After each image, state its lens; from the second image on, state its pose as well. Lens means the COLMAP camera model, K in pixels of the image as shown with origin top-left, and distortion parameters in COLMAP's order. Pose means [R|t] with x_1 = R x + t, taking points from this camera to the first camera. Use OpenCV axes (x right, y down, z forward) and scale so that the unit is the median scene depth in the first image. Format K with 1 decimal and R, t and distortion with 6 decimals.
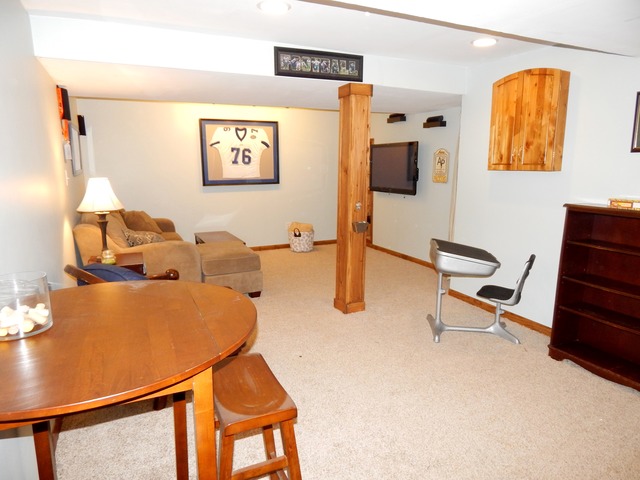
lens RADIAL K [[422.3, 0, 320.0], [0, 422.3, 240.0], [0, 0, 1]] dist [-0.001458, -0.000542]
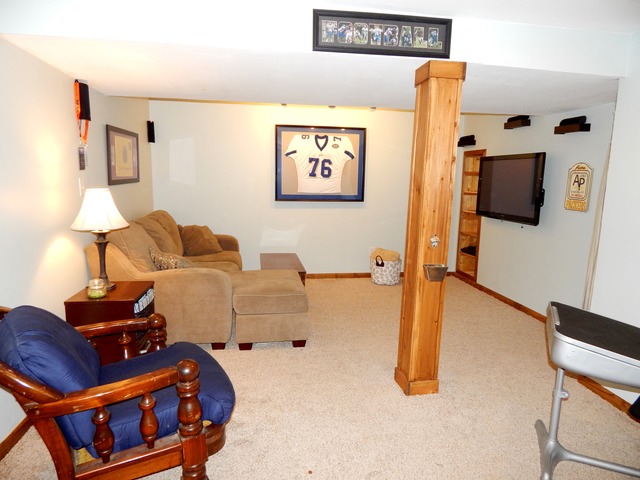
lens RADIAL K [[422.3, 0, 320.0], [0, 422.3, 240.0], [0, 0, 1]] dist [-0.001458, -0.000542]
pose [[0.959662, 0.066509, -0.273178, 0.079626], [-0.075518, 0.996889, -0.022585, -0.043435], [0.270826, 0.042304, 0.961698, 0.236615]]
